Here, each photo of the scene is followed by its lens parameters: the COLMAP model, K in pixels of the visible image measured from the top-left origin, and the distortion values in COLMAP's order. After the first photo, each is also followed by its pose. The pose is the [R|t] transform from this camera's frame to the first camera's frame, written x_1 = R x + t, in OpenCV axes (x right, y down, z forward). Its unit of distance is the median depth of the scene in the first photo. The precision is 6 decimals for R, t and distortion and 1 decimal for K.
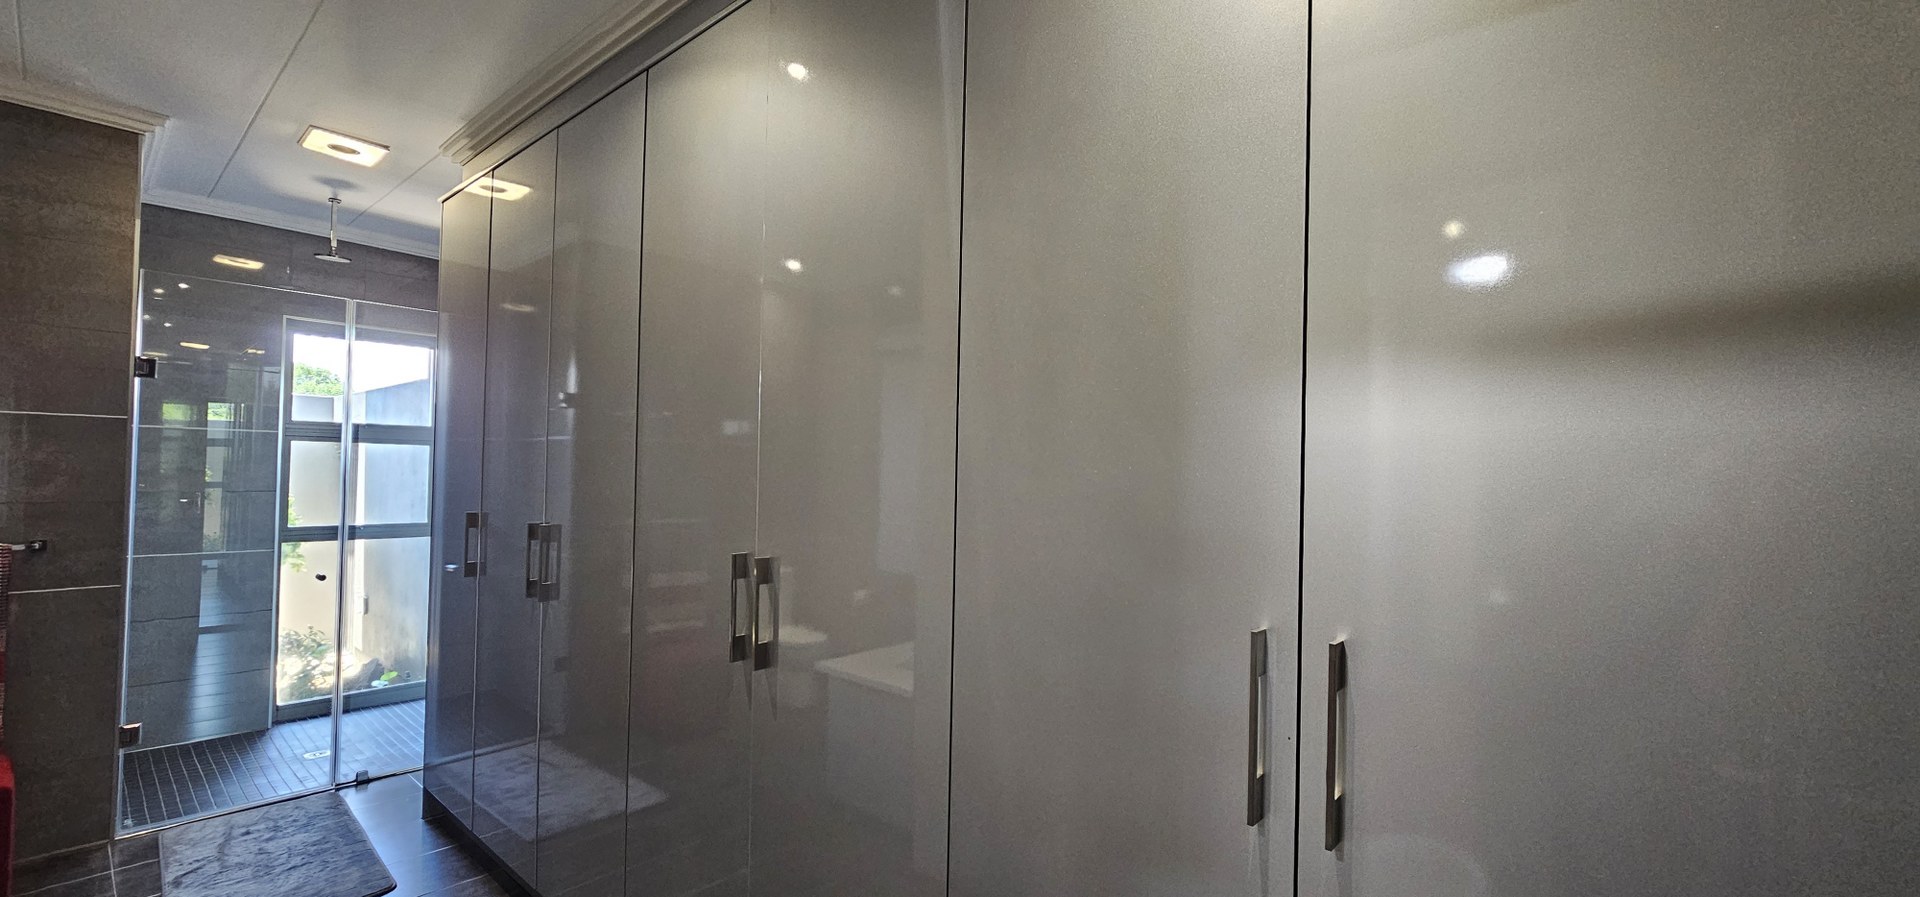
lens RADIAL K [[780.8, 0, 947.2], [0, 780.8, 459.5], [0, 0, 1]] dist [-0.004536, -0.000907]
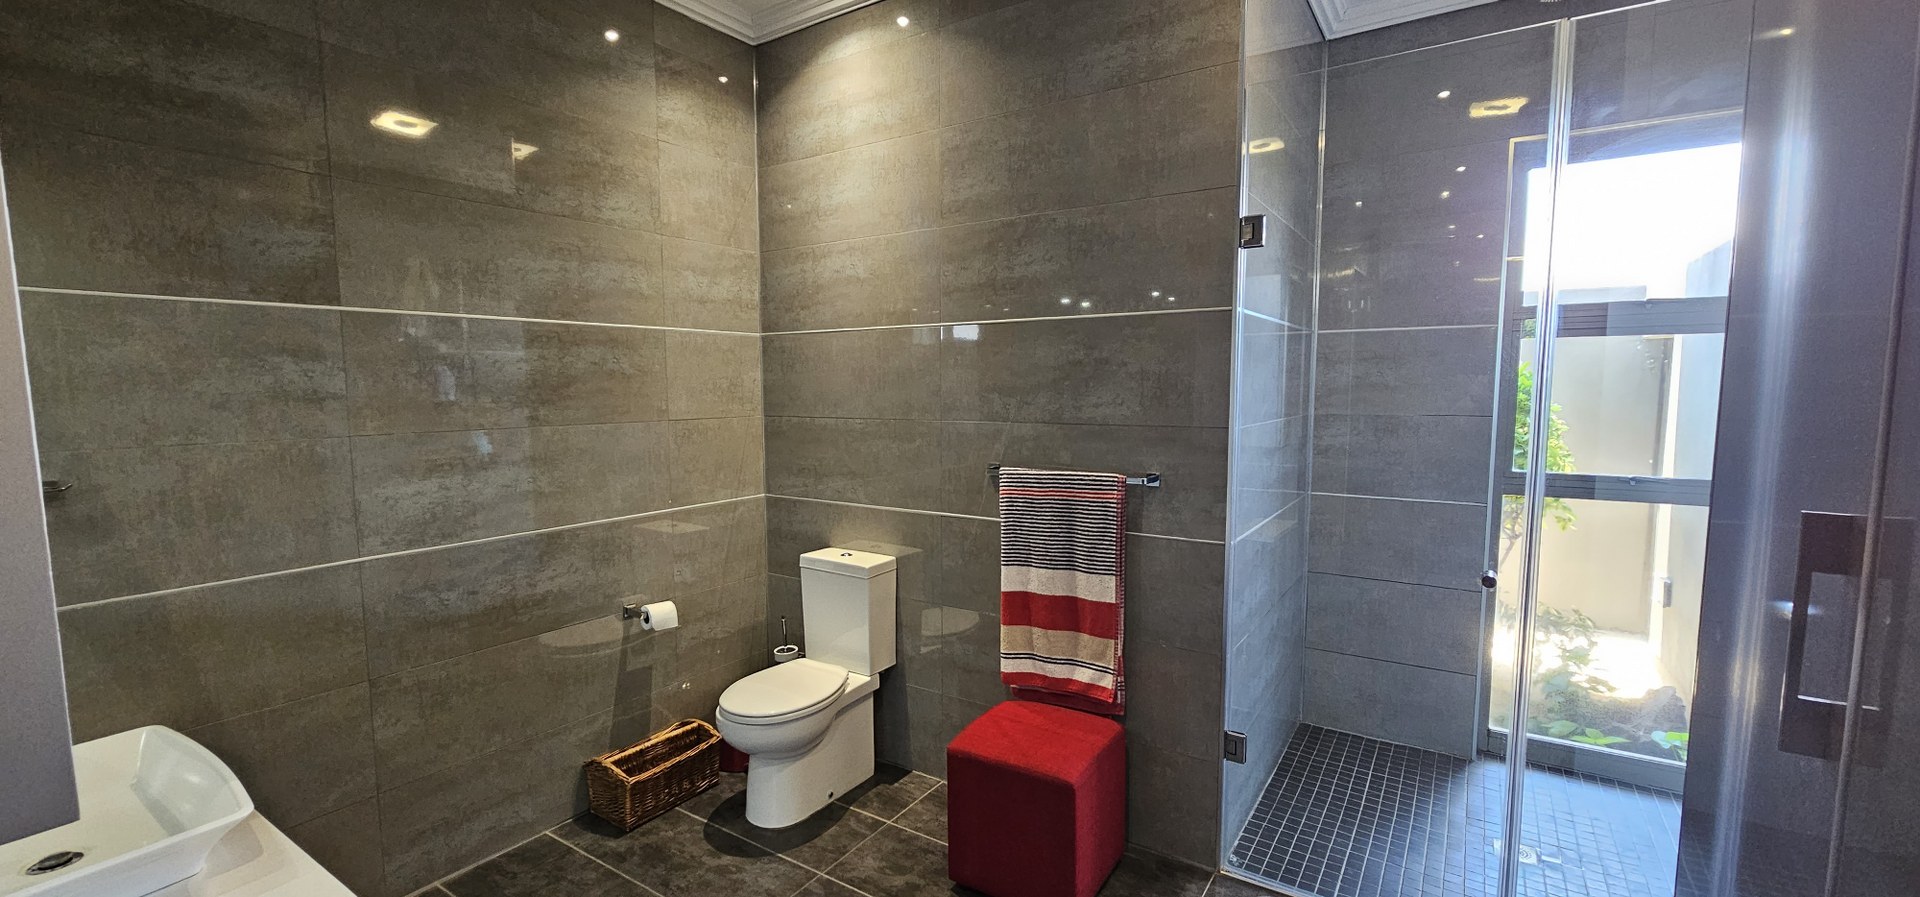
lens RADIAL K [[780.8, 0, 947.2], [0, 780.8, 459.5], [0, 0, 1]] dist [-0.004536, -0.000907]
pose [[0.128101, 0.071167, -0.989204, -0.288067], [0.027690, 0.996777, 0.075297, 0.016257], [0.991374, -0.037037, 0.125718, 0.495397]]
